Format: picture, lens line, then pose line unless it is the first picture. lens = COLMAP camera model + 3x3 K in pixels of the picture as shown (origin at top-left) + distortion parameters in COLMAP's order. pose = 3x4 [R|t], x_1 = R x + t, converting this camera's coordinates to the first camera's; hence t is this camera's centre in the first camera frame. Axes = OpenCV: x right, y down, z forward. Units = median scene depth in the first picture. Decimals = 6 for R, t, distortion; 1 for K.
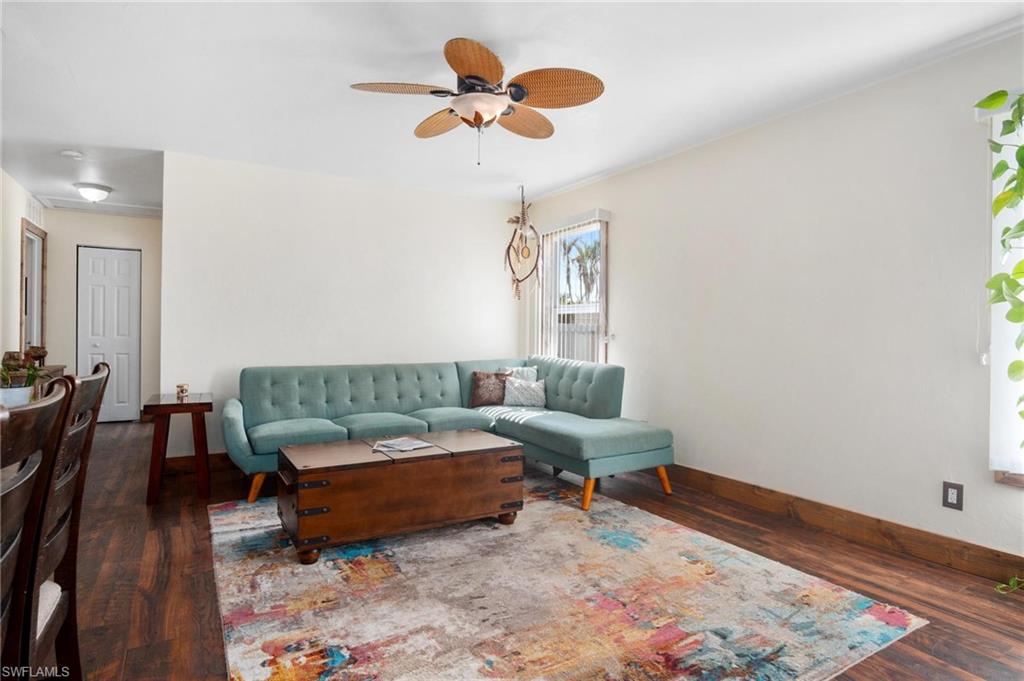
lens RADIAL K [[548.3, 0, 514.4], [0, 548.3, 336.8], [0, 0, 1]] dist [-0.021047, 0.001016]
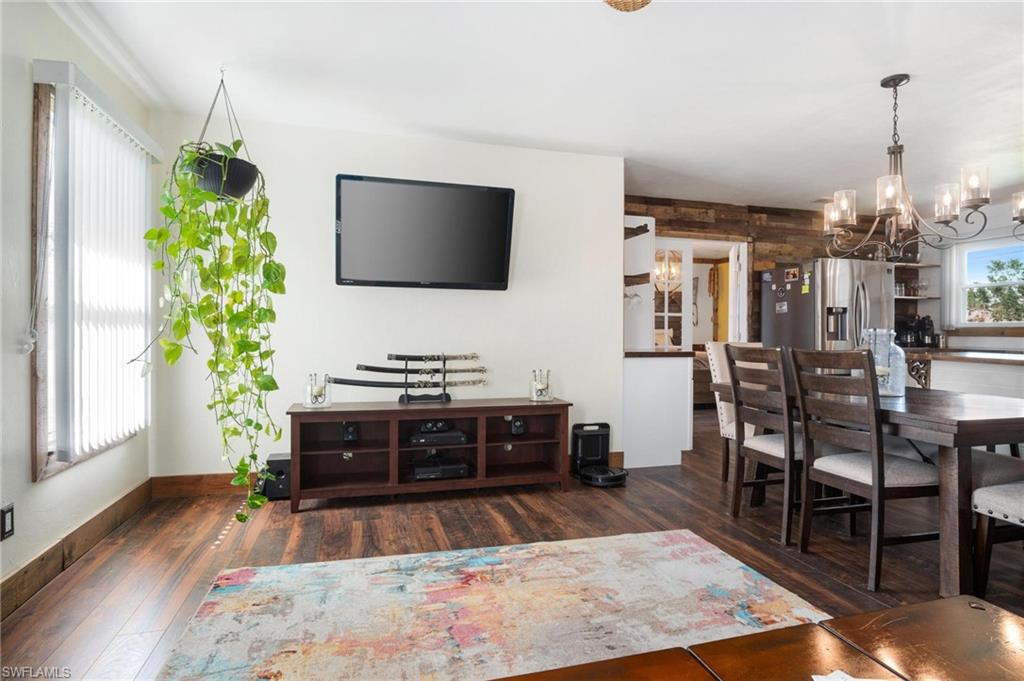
lens RADIAL K [[548.3, 0, 514.4], [0, 548.3, 336.8], [0, 0, 1]] dist [-0.021047, 0.001016]
pose [[-0.963187, -0.019415, 0.268131, -0.103834], [-0.014040, 0.999661, 0.021949, -0.004247], [-0.268466, 0.017376, -0.963132, 1.461844]]
